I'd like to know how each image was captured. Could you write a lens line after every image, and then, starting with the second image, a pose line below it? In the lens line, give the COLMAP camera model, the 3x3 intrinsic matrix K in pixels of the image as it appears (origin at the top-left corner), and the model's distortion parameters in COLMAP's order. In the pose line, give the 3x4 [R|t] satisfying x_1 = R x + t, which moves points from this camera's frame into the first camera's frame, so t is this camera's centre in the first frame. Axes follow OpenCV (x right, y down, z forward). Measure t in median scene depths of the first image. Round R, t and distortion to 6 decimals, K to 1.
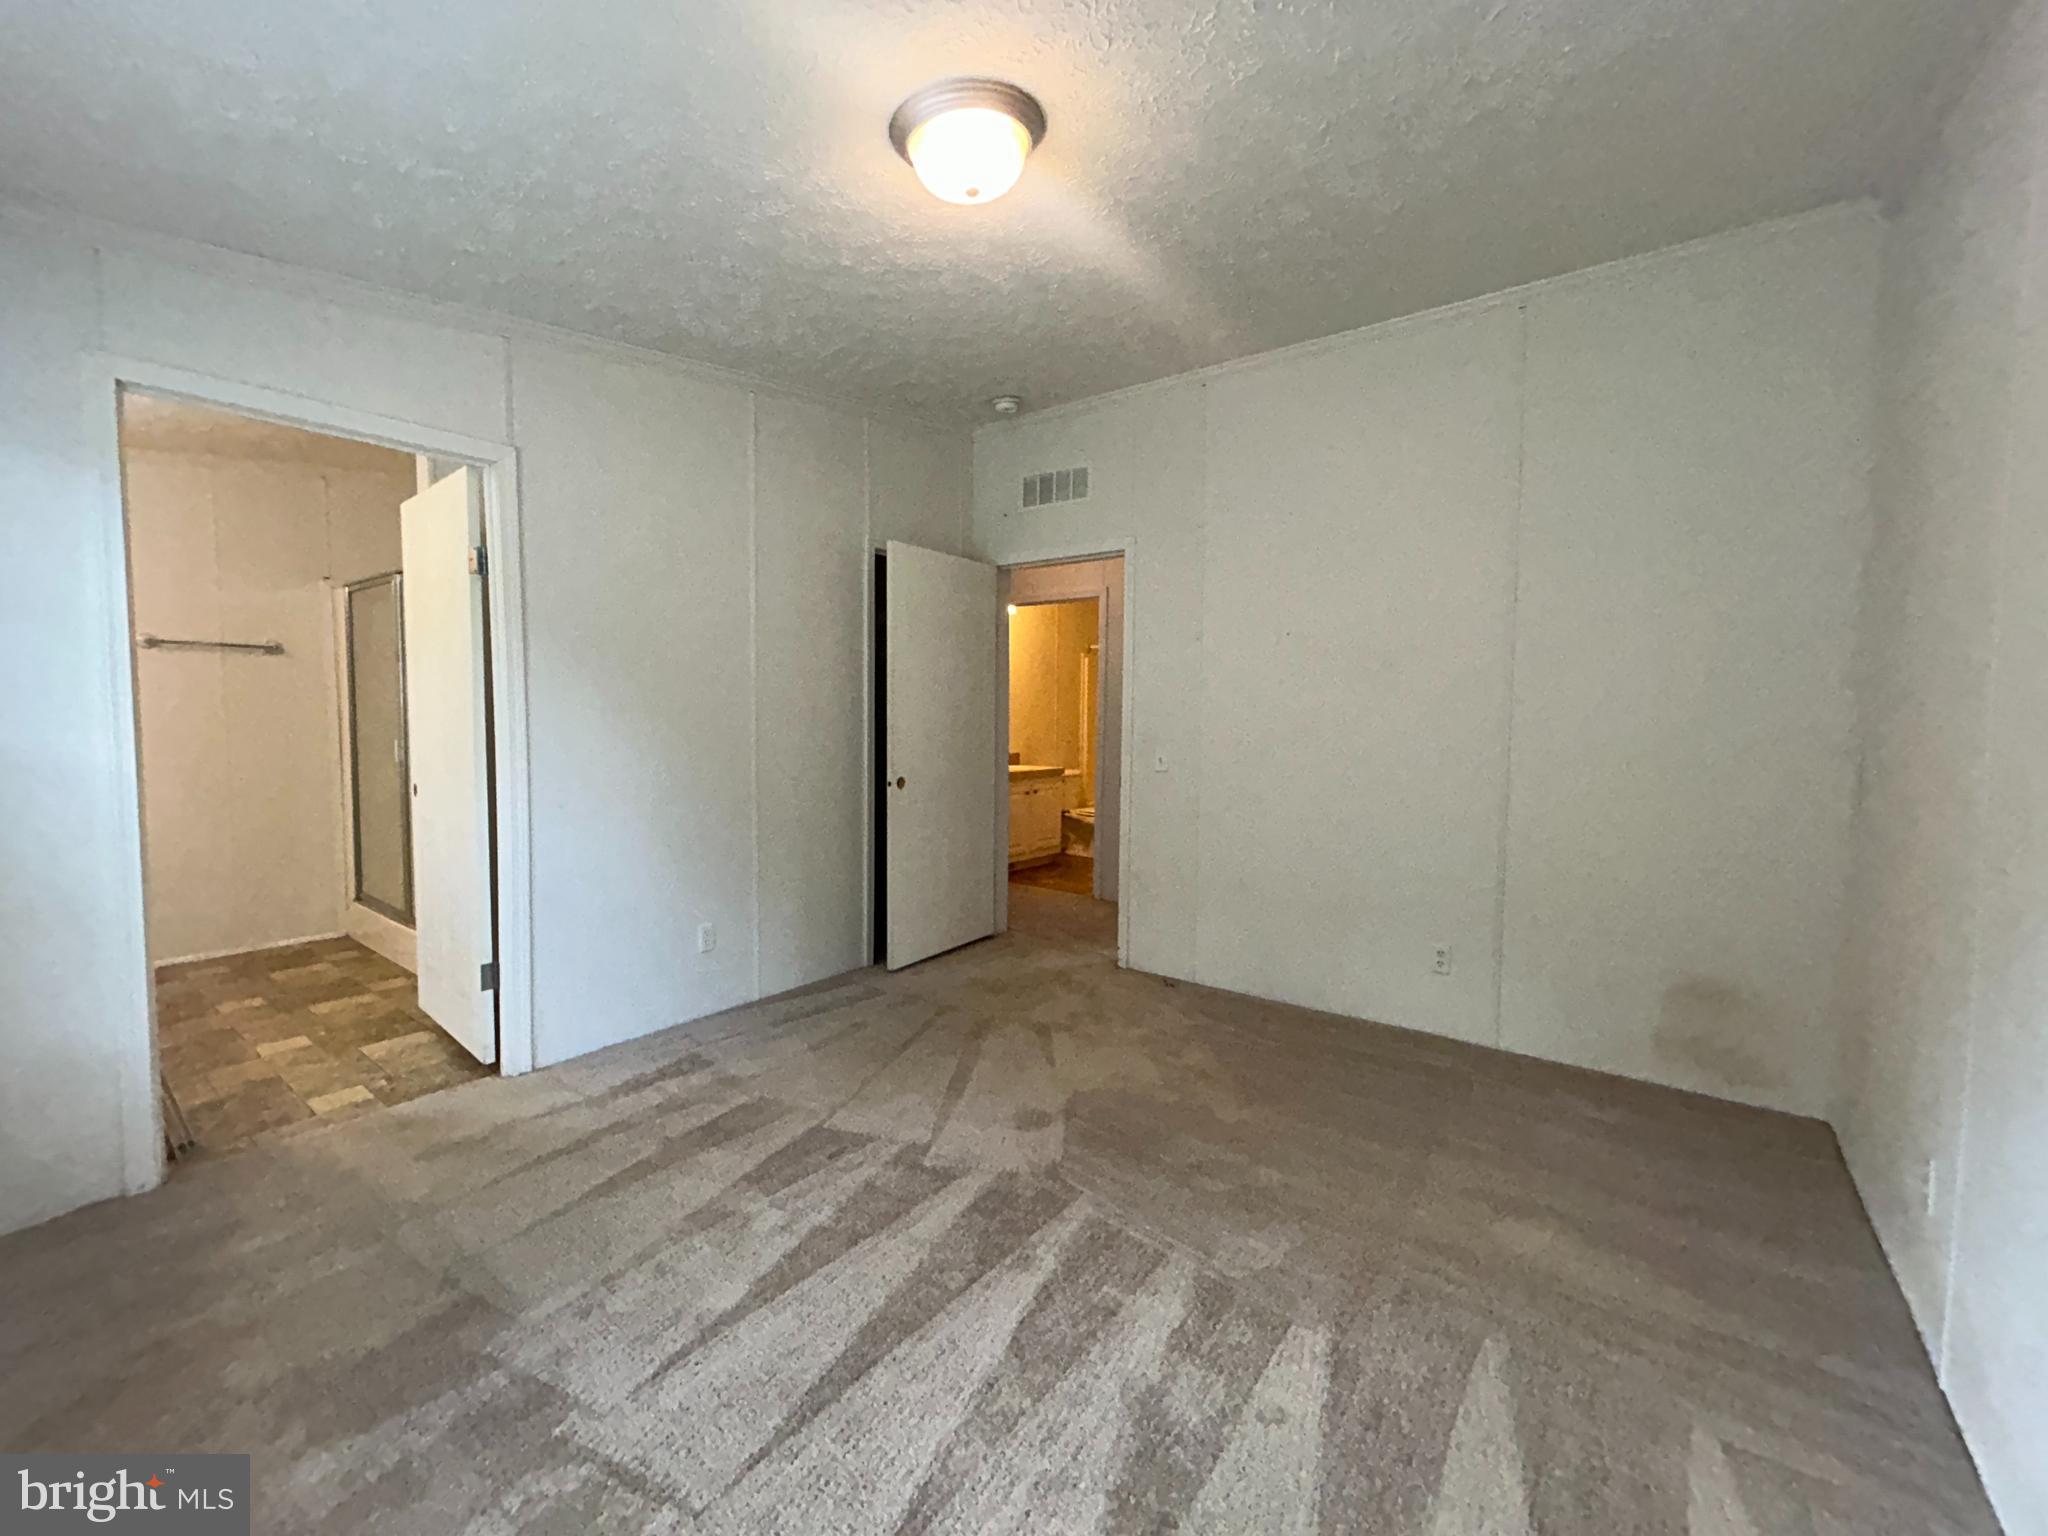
lens RADIAL K [[830.4, 0, 1021.4], [0, 830.4, 768.4], [0, 0, 1]] dist [-0.001853, 0.002279]
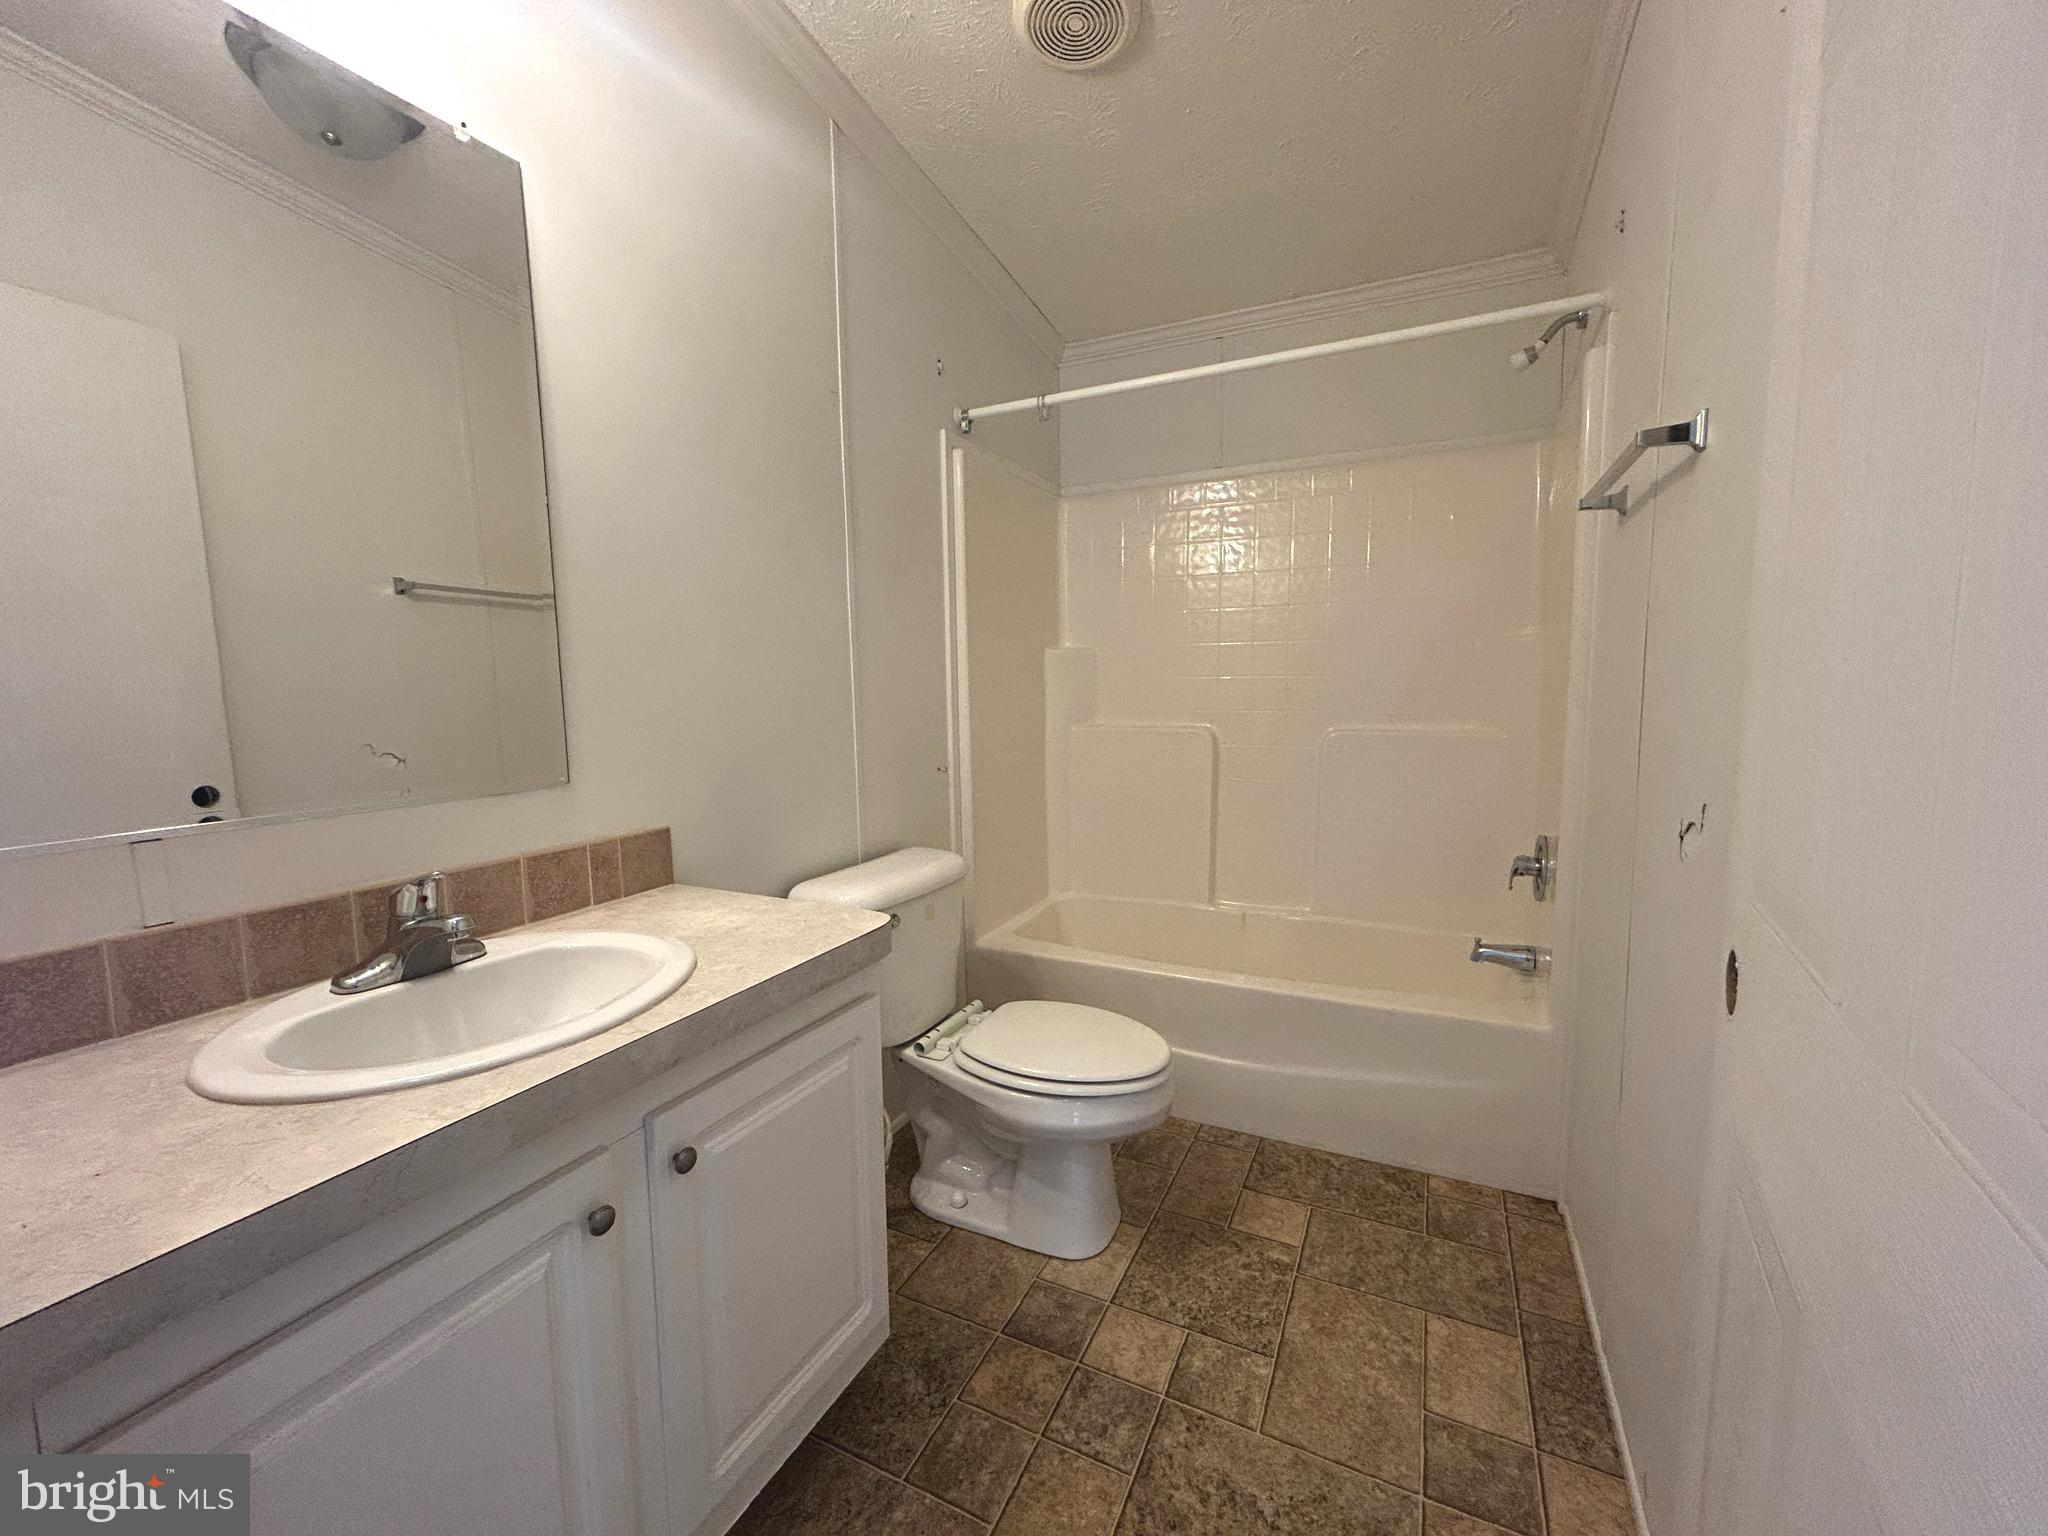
lens RADIAL K [[830.4, 0, 1026.6], [0, 830.4, 758.9], [0, 0, 1]] dist [-0.001853, 0.002279]
pose [[0.981698, -0.041772, 0.185805, 0.046750], [0.033328, 0.998275, 0.048337, -0.042969], [-0.187504, -0.041259, 0.981397, 0.756905]]
